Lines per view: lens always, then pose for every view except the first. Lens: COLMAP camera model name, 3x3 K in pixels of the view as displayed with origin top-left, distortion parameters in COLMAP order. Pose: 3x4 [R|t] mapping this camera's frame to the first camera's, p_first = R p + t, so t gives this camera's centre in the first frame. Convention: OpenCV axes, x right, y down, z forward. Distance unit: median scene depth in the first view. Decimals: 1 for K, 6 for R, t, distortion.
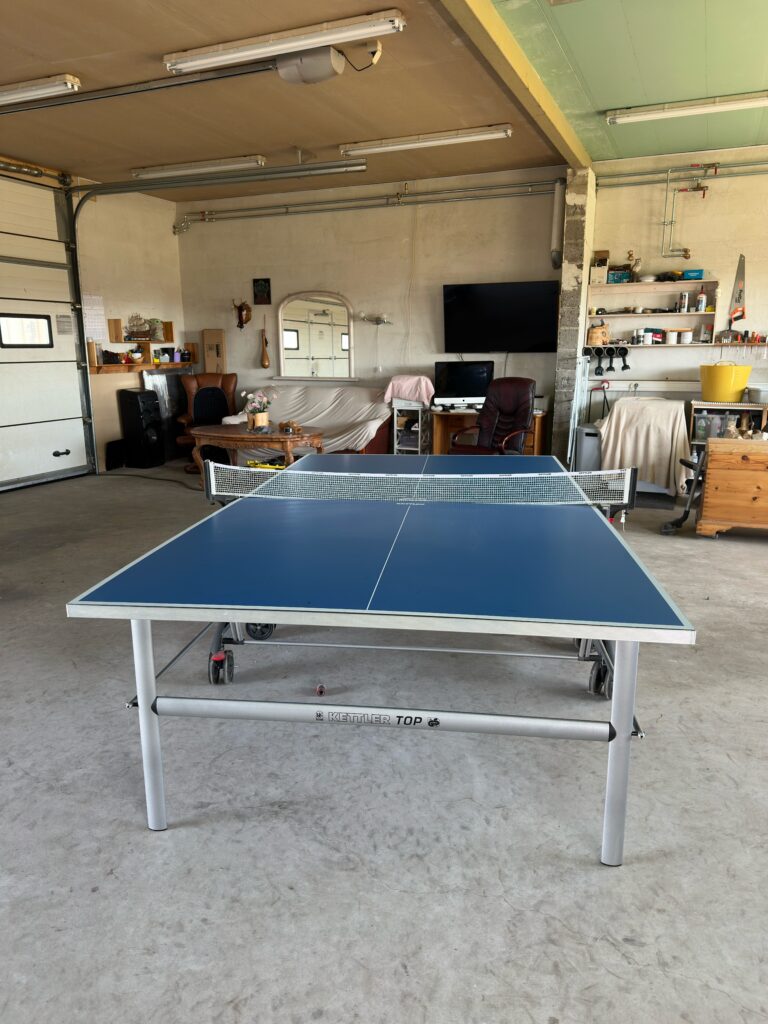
lens RADIAL K [[726.3, 0, 384.0], [0, 726.3, 512.0], [0, 0, 1]] dist [0.001129, 0.002441]
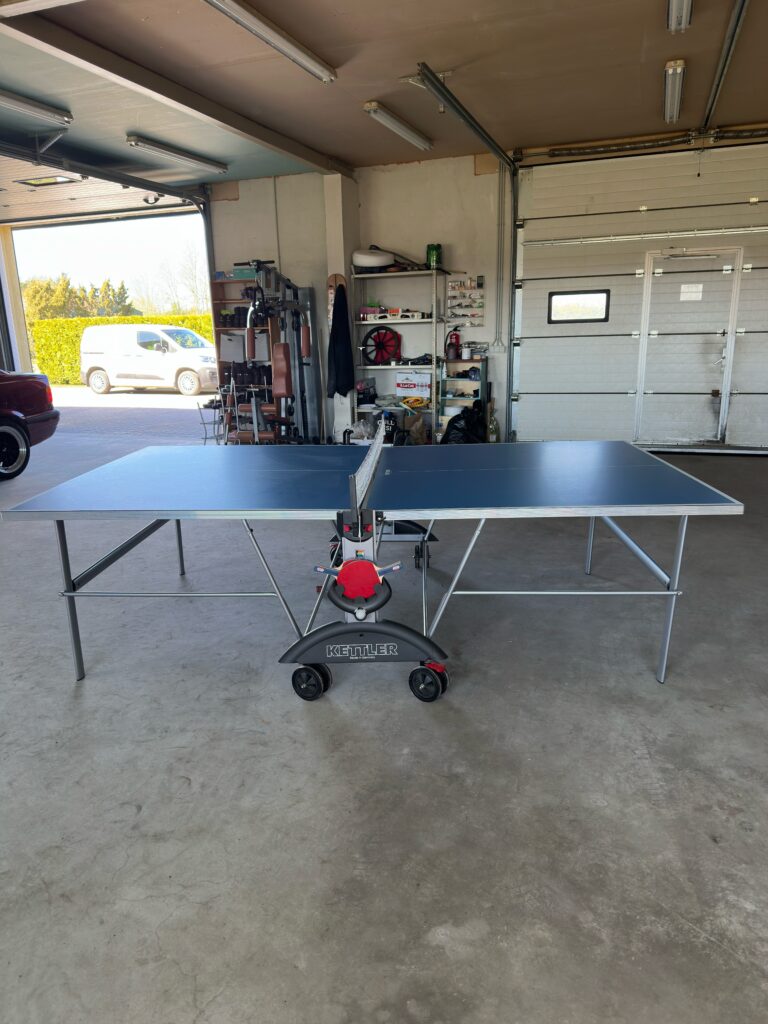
lens RADIAL K [[726.3, 0, 384.0], [0, 726.3, 512.0], [0, 0, 1]] dist [0.001129, 0.002441]
pose [[0.068190, 0.256775, -0.964062, 1.244723], [-0.202932, 0.949680, 0.238591, -0.244607], [0.976816, 0.179370, 0.116867, 0.987595]]
